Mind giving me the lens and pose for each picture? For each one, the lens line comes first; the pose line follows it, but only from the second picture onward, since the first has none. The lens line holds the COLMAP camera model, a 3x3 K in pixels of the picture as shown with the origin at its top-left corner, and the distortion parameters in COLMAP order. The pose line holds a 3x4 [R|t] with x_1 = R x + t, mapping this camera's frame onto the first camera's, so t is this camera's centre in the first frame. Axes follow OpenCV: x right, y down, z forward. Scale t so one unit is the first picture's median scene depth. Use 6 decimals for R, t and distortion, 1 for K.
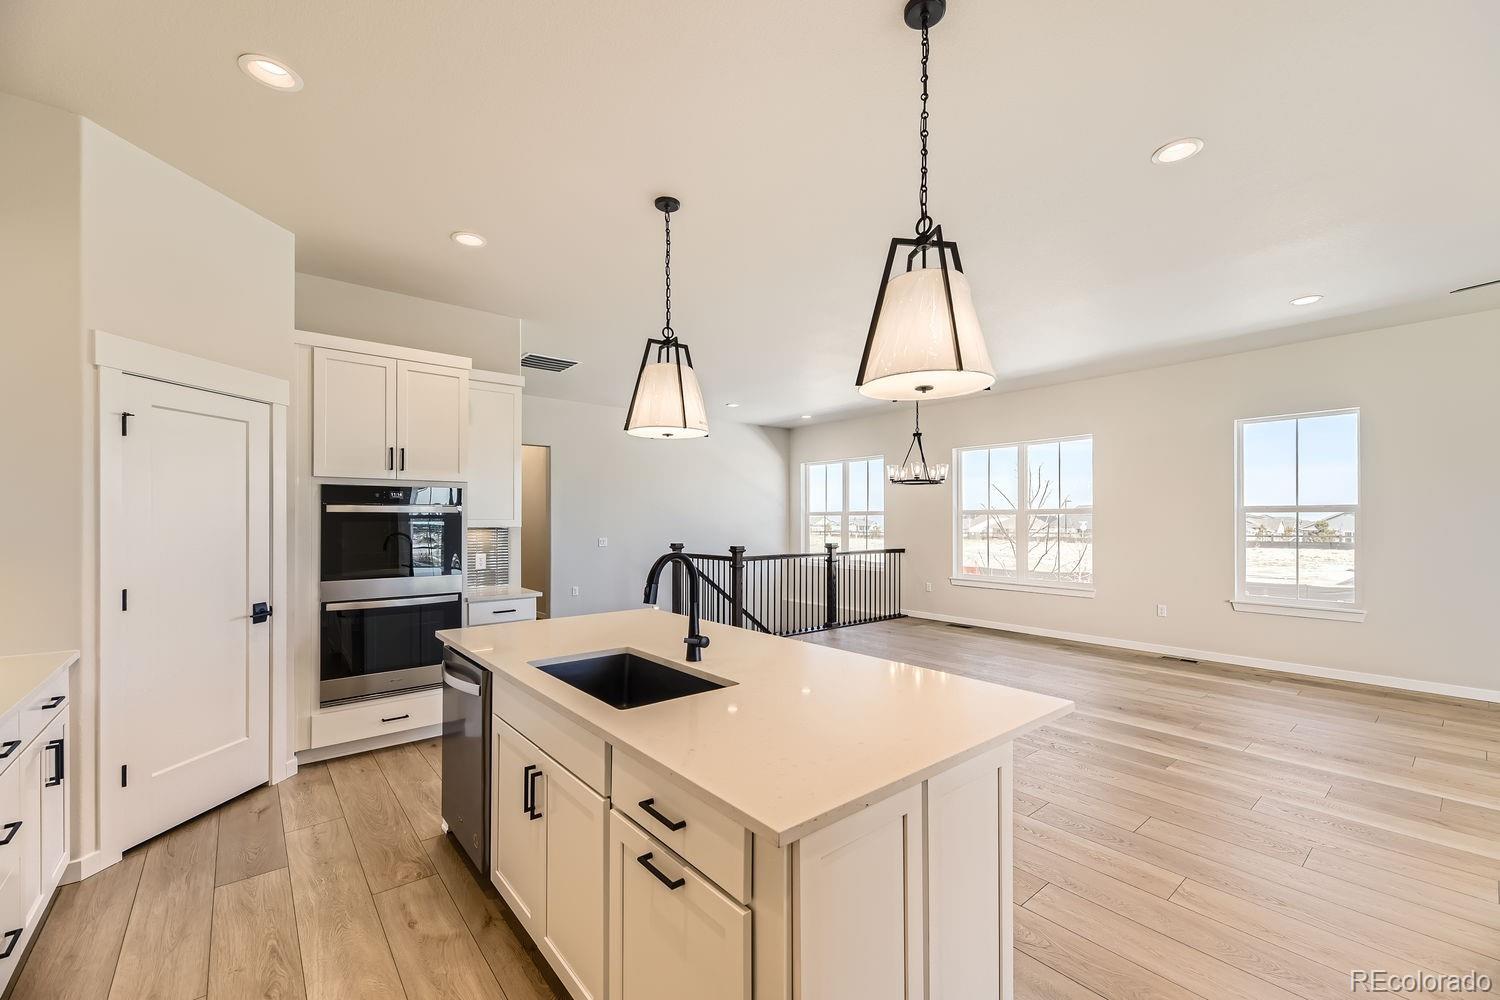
lens RADIAL K [[606.7, 0, 757.6], [0, 606.7, 517.3], [0, 0, 1]] dist [0.011053, -0.001850]
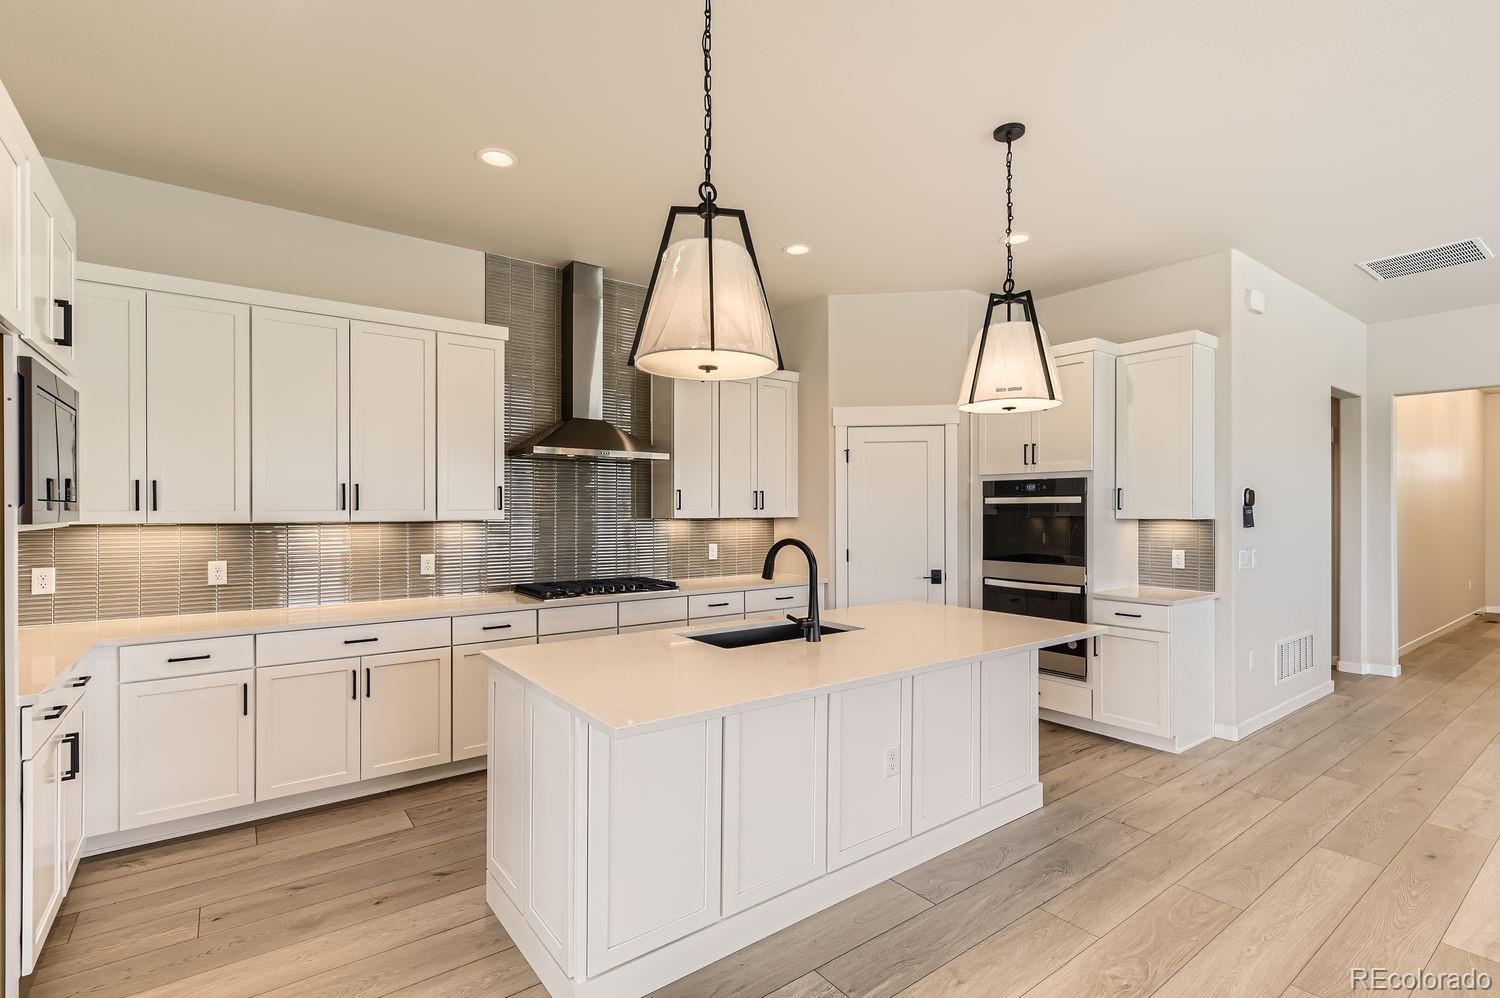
lens RADIAL K [[698.3, 0, 755.0], [0, 698.3, 509.6], [0, 0, 1]] dist [-0.002591, 0.000869]
pose [[-0.055432, -0.000075, -0.998462, 0.322829], [0.004038, 0.999992, -0.000299, 0.000862], [0.998454, -0.004048, -0.055431, 0.274580]]
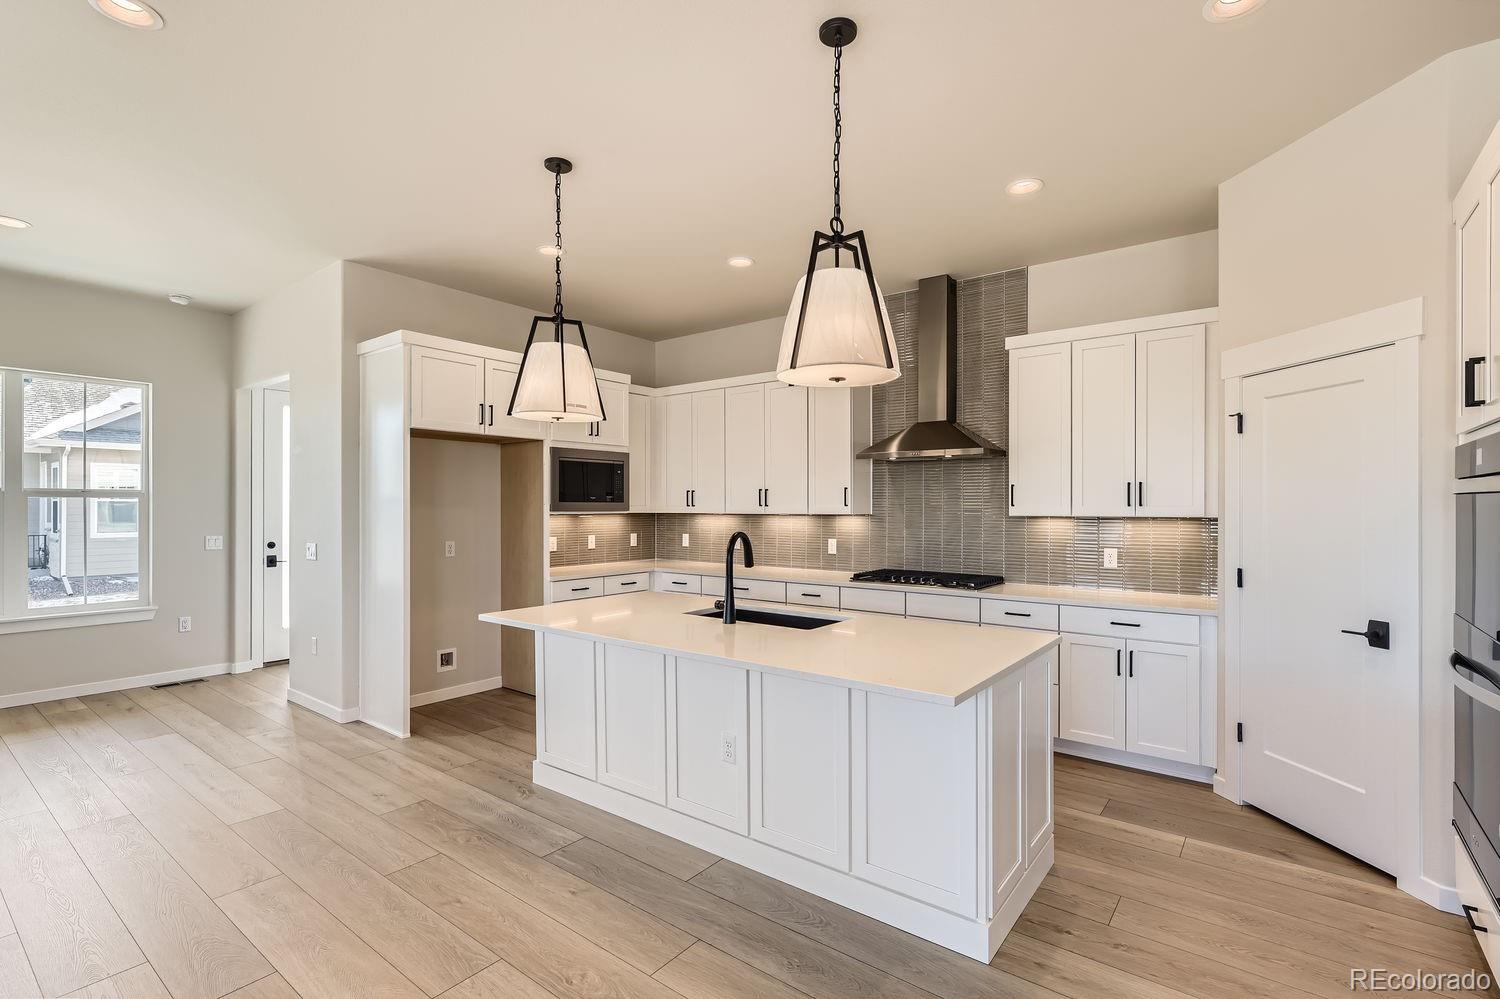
lens RADIAL K [[698.3, 0, 756.5], [0, 698.3, 503.7], [0, 0, 1]] dist [-0.002591, 0.000869]
pose [[-0.976627, -0.001248, -0.214939, 0.040175], [-0.000196, 0.999988, -0.004919, 0.001108], [0.214943, -0.004762, -0.976615, 0.673804]]
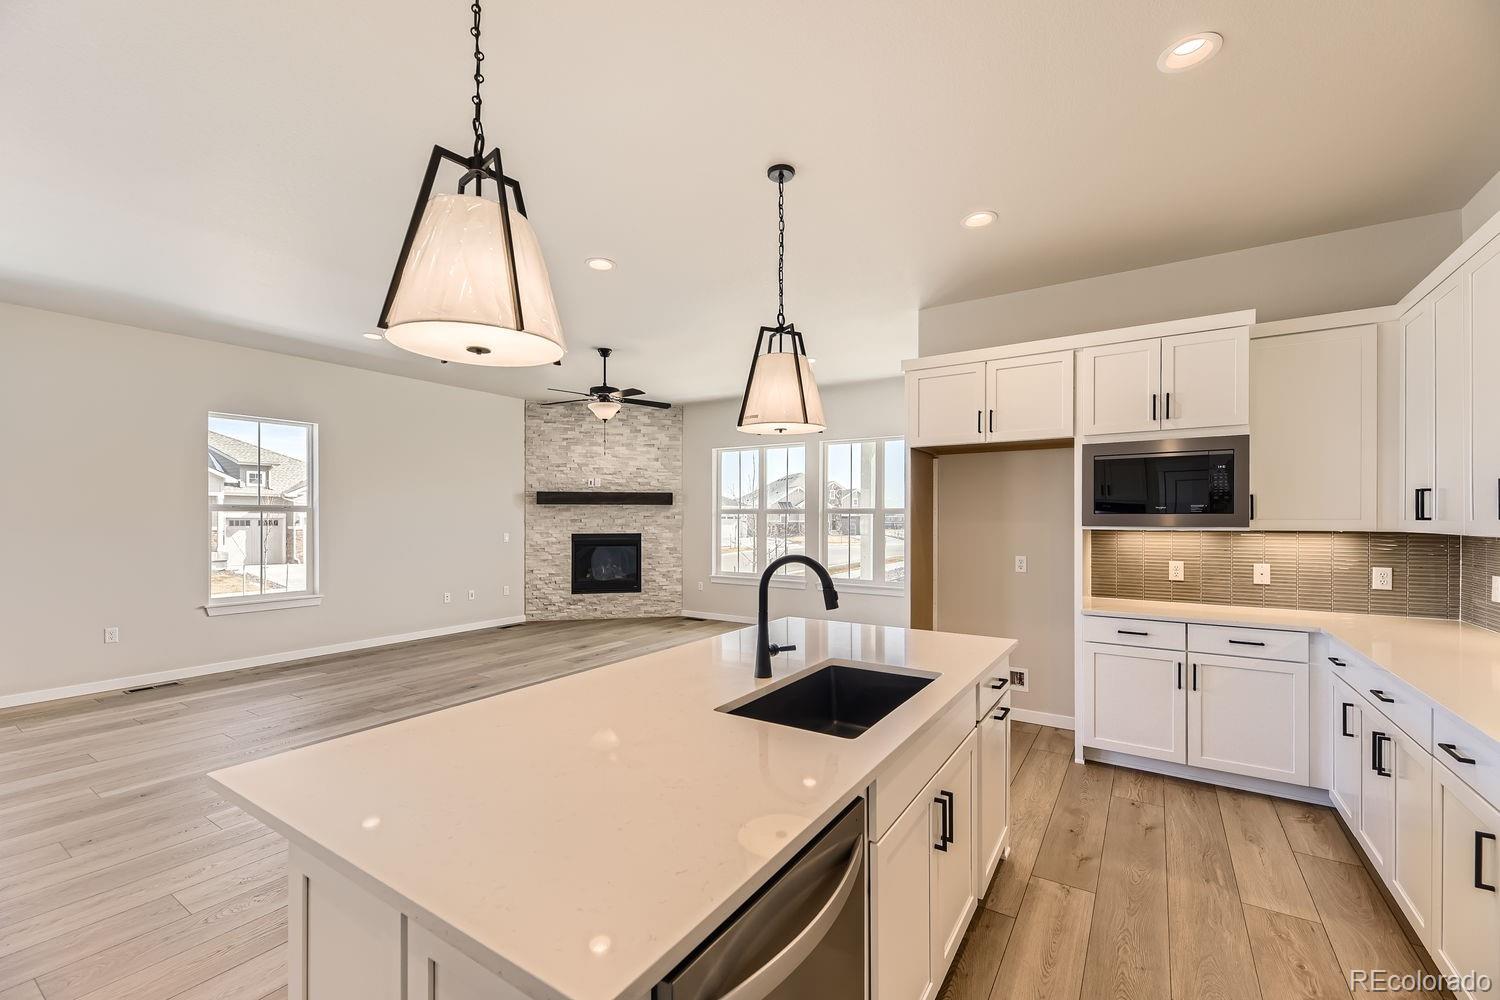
lens RADIAL K [[606.7, 0, 758.1], [0, 606.7, 521.1], [0, 0, 1]] dist [0.011053, -0.001850]
pose [[-0.297277, -0.003188, 0.954786, -0.270722], [-0.003537, 0.999991, 0.002238, 0.001400], [-0.954785, -0.002712, -0.297286, 0.361760]]
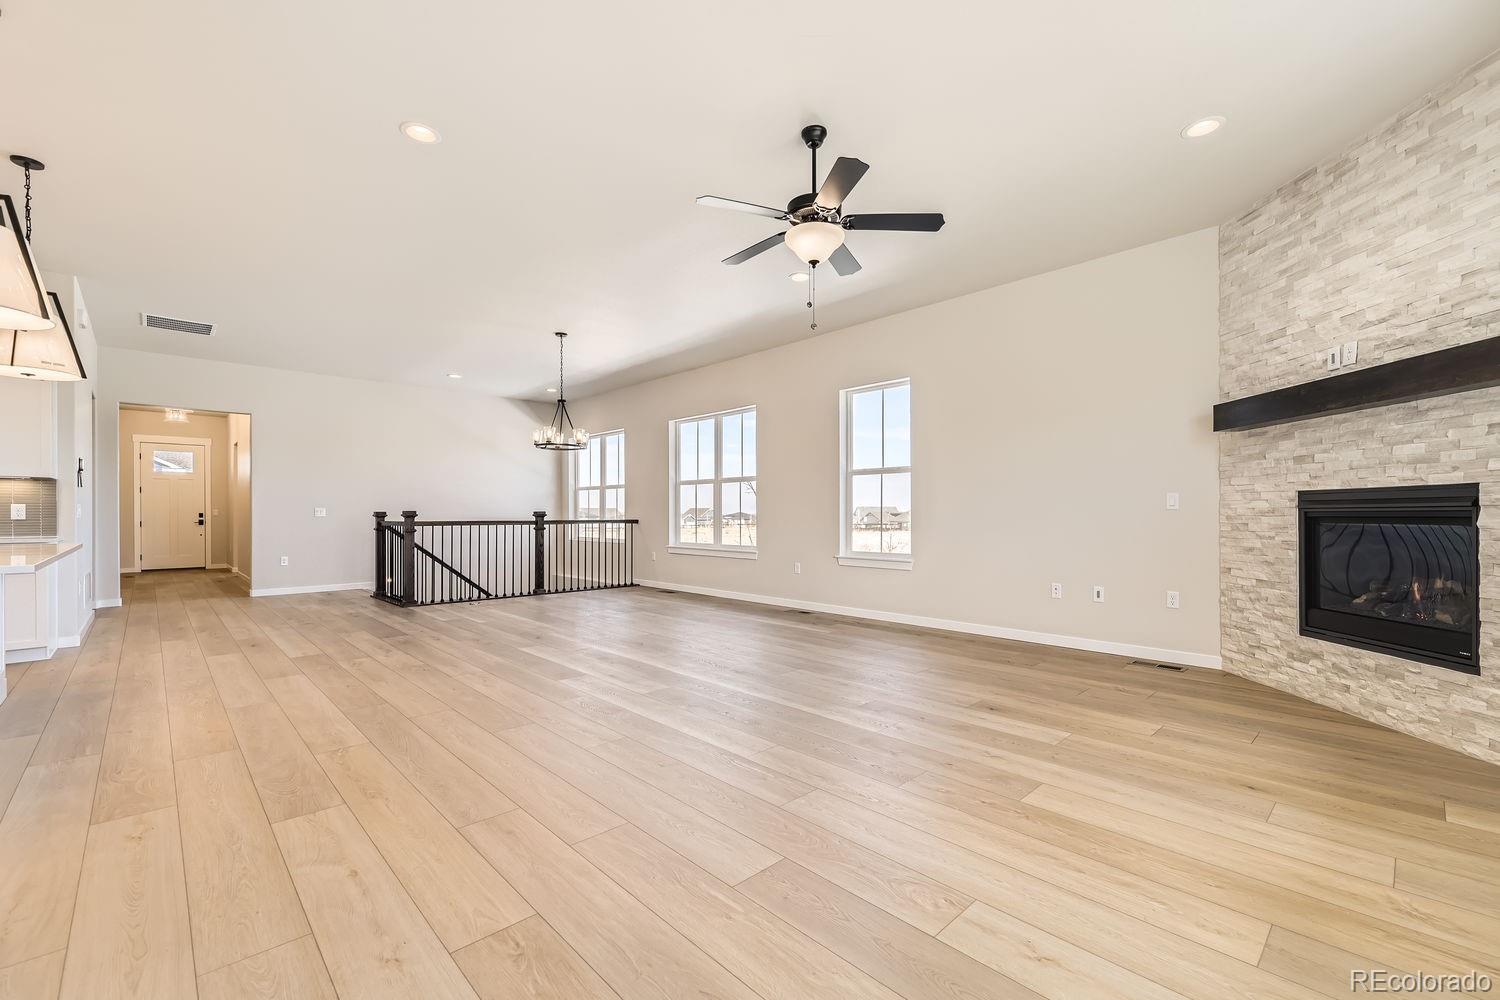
lens RADIAL K [[631.8, 0, 754.6], [0, 631.8, 513.6], [0, 0, 1]] dist [0.007041, -0.001358]
pose [[0.997971, -0.000116, 0.063673, 0.421347], [-0.000099, 0.999994, 0.003366, 0.042760], [-0.063673, -0.003365, 0.997965, -0.088791]]
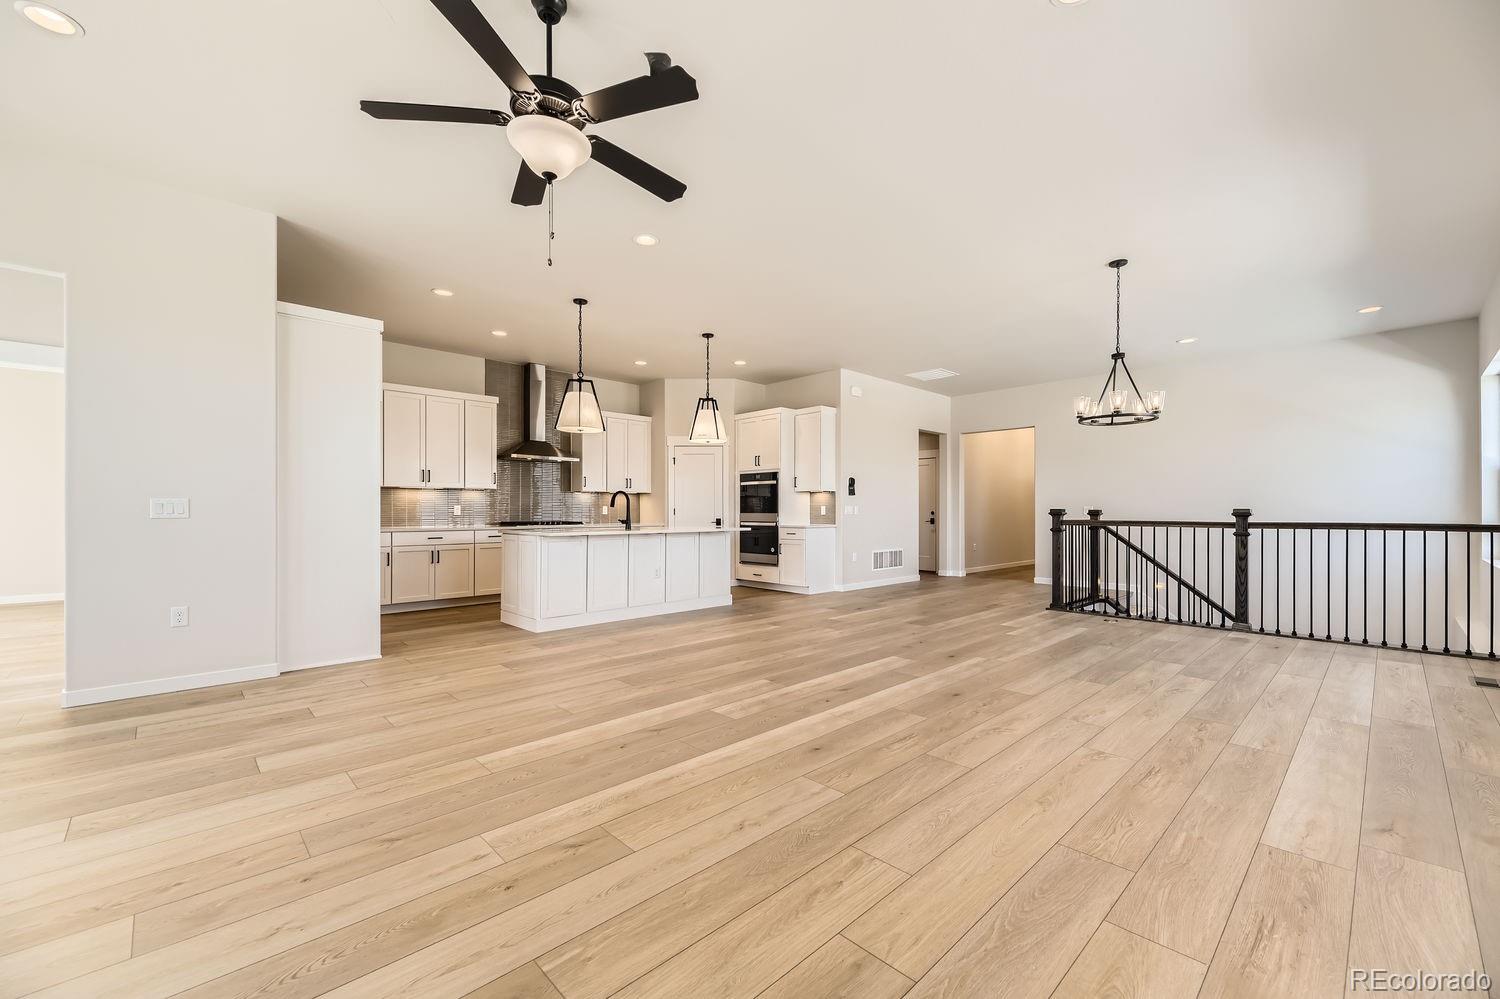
lens RADIAL K [[606.7, 0, 757.7], [0, 606.7, 508.1], [0, 0, 1]] dist [0.011053, -0.001850]
pose [[0.068845, -0.005455, -0.997612, 0.789619], [0.002809, 0.999982, -0.005274, 0.043885], [0.997623, -0.002440, 0.068859, 0.400942]]
